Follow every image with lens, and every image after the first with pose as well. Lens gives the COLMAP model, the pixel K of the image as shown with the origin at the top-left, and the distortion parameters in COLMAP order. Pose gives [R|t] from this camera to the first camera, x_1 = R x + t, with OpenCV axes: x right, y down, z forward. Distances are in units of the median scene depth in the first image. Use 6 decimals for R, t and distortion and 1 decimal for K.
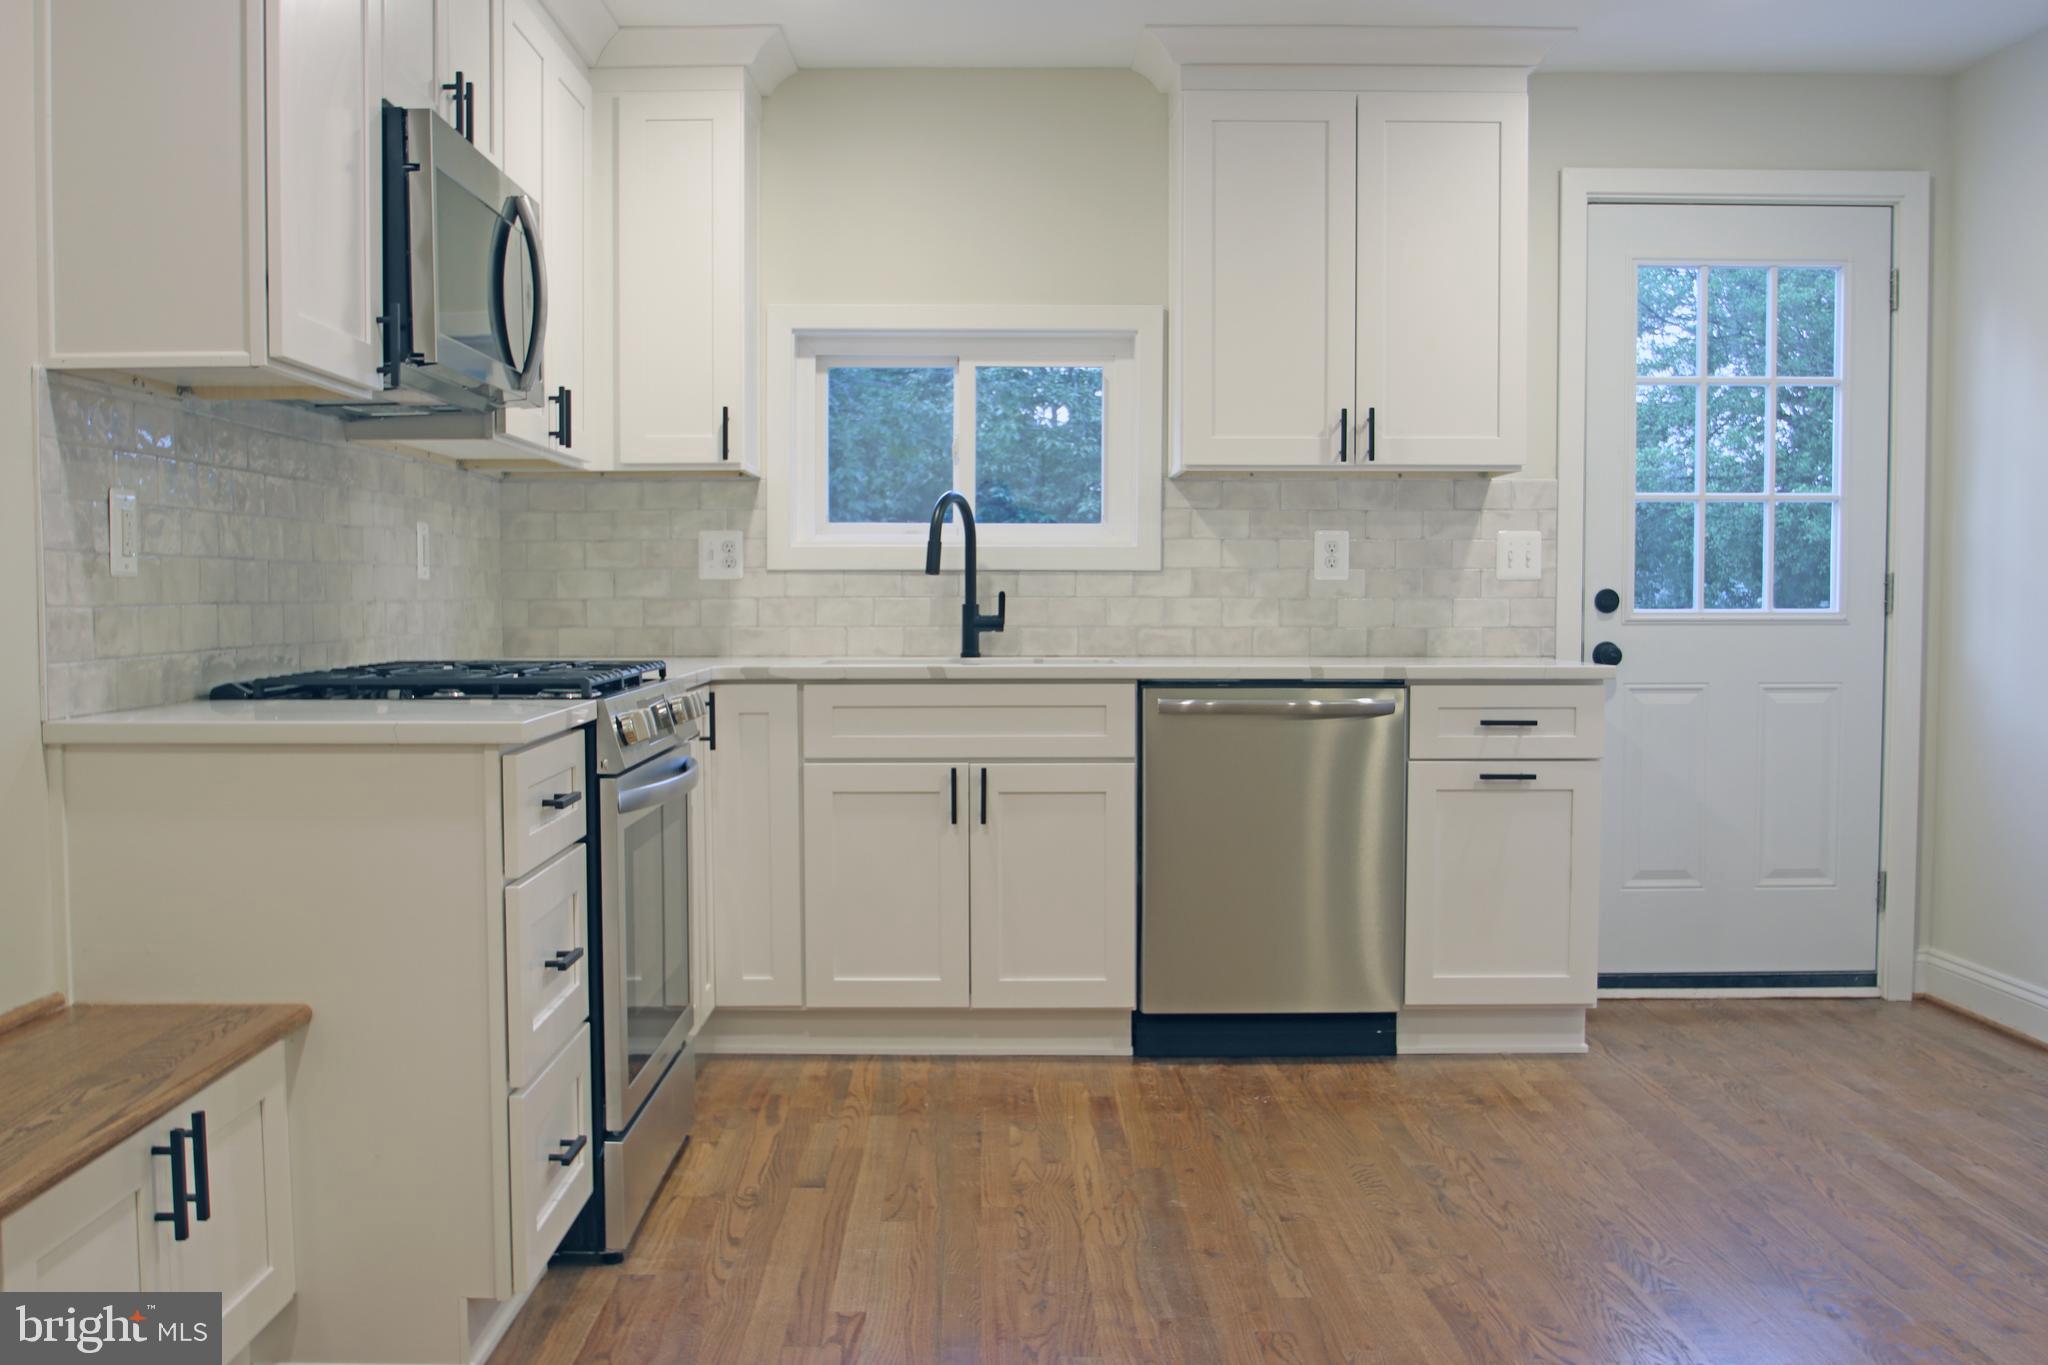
lens RADIAL K [[1918.0, 0, 955.8], [0, 1918.0, 706.8], [0, 0, 1]] dist [-0.072983, 0.014600]
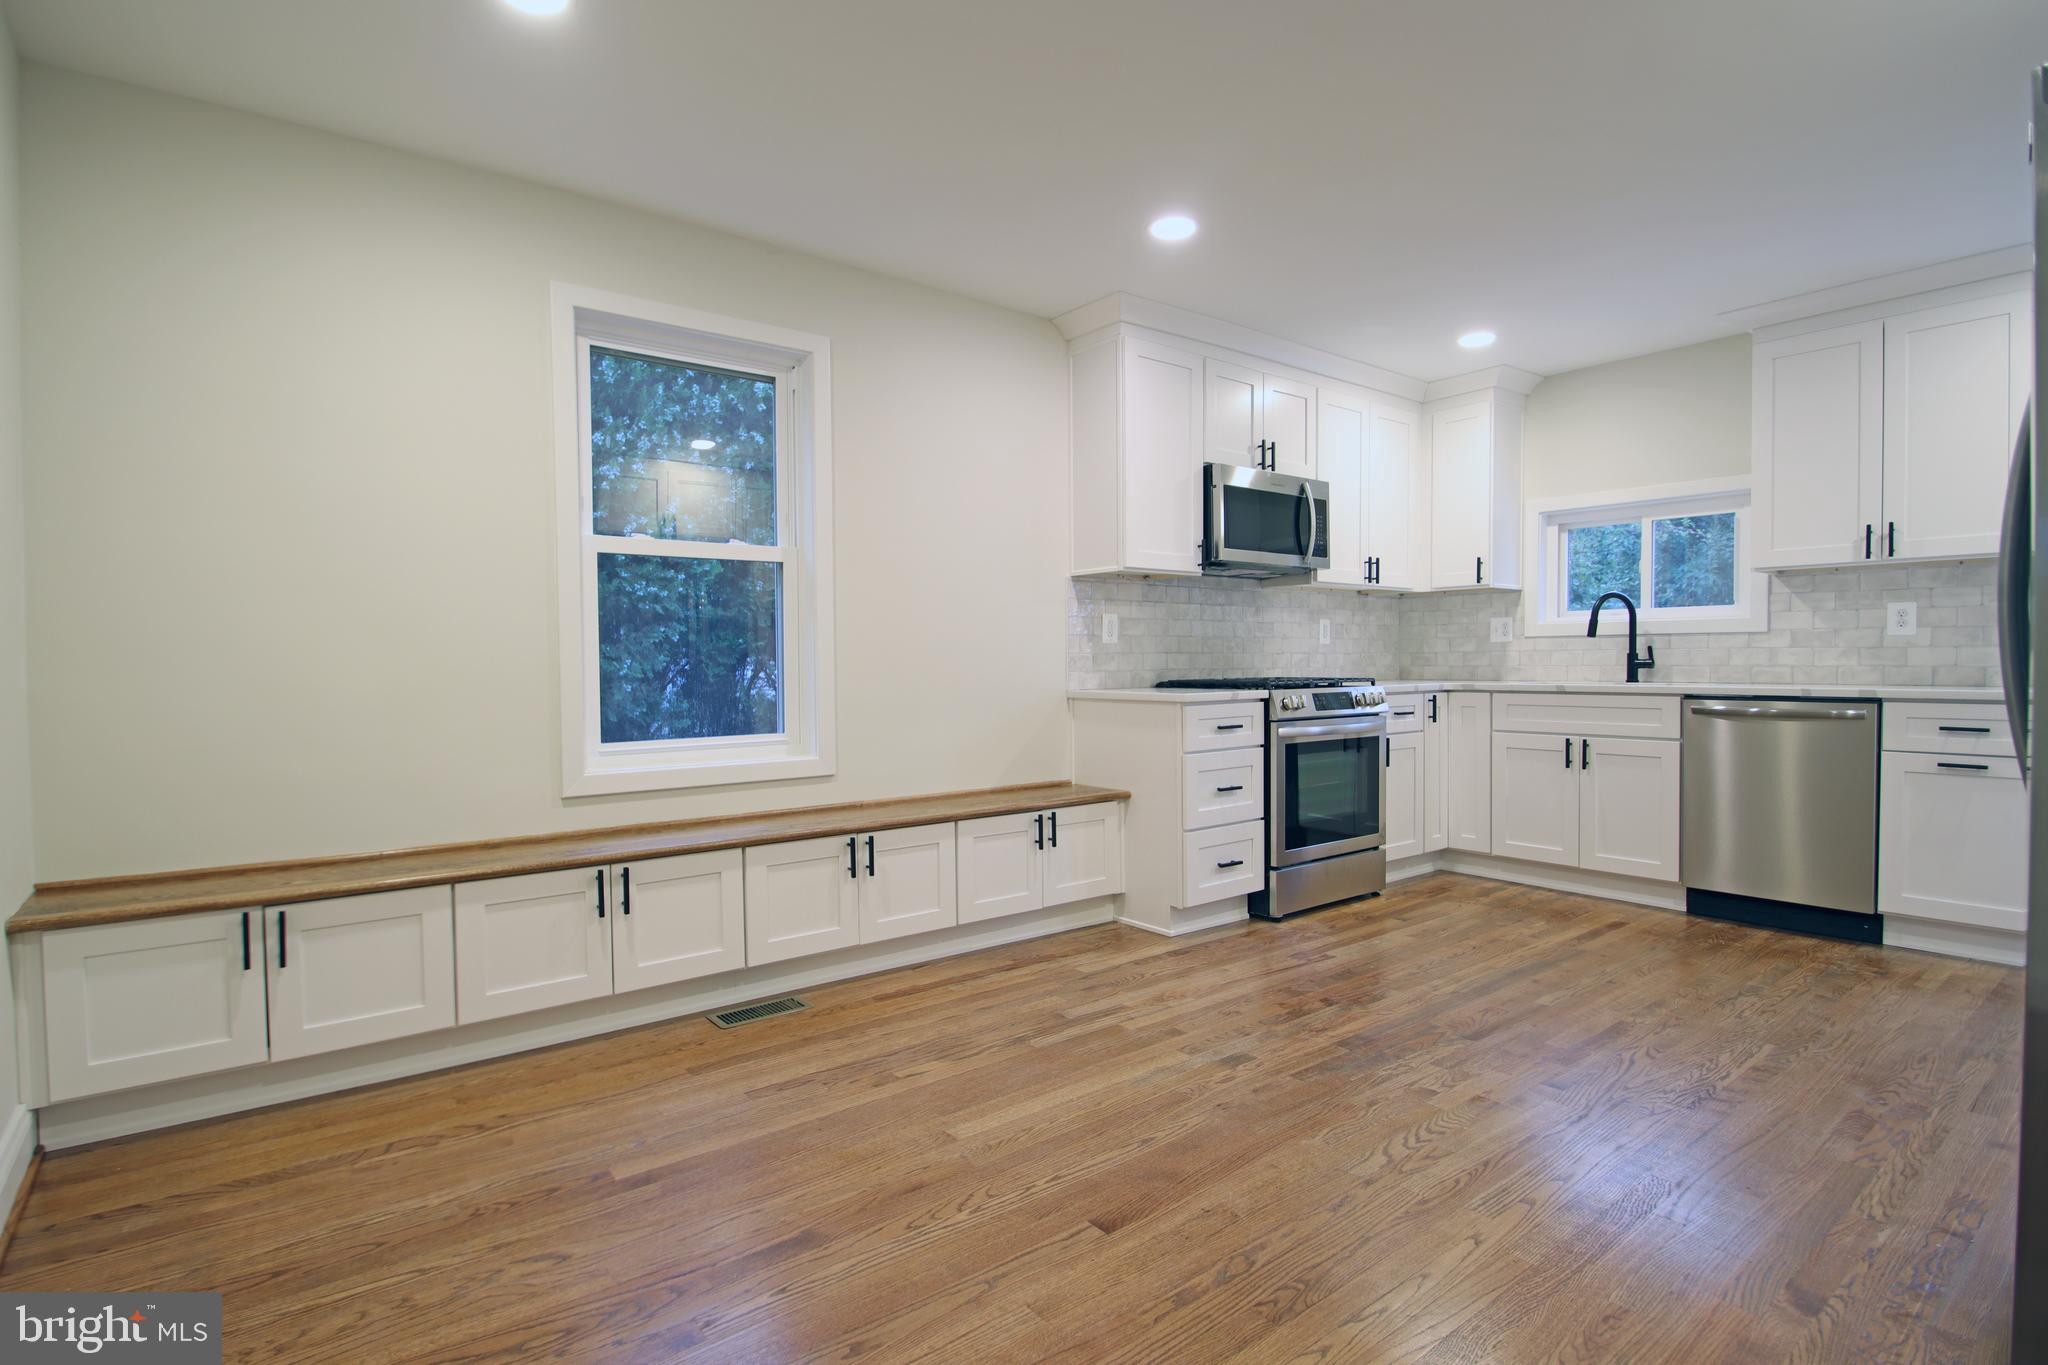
lens RADIAL K [[983.8, 0, 1002.4], [0, 983.8, 690.2], [0, 0, 1]] dist [0.003480, -0.016308]
pose [[0.613075, 0.019850, -0.789776, 0.399259], [-0.040418, 0.999163, -0.006262, 0.012062], [0.788990, 0.035760, 0.613364, -0.039666]]
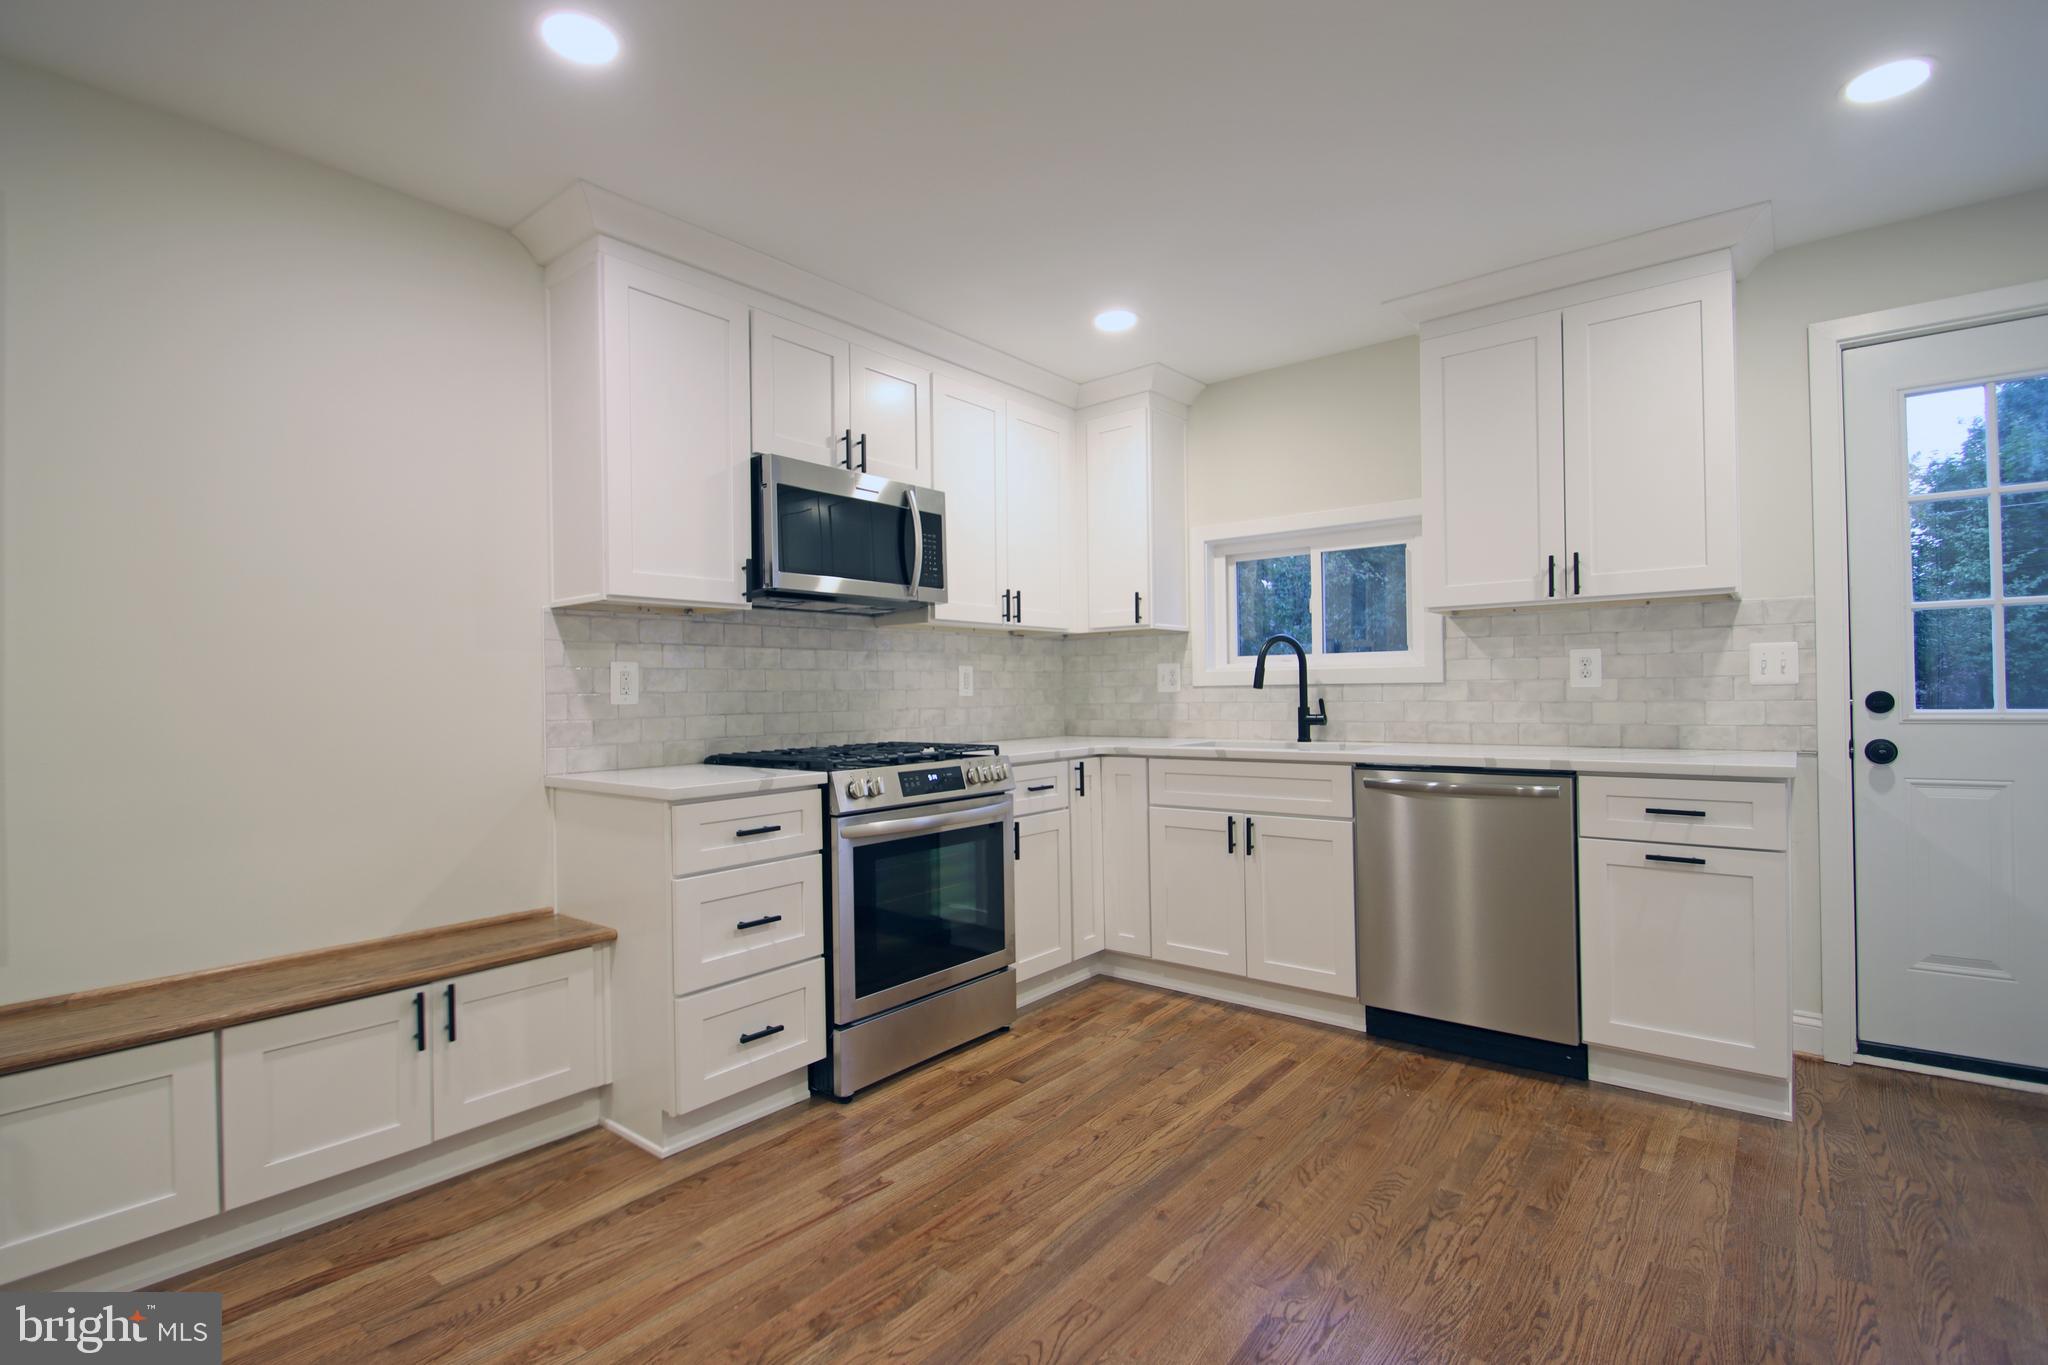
lens RADIAL K [[941.7, 0, 998.6], [0, 941.7, 686.0], [0, 0, 1]] dist [0.008468, -0.014162]
pose [[0.774220, -0.014764, -0.632745, 0.314110], [-0.023446, 0.998373, -0.051983, -0.026827], [0.632482, 0.055082, 0.772614, 0.278279]]
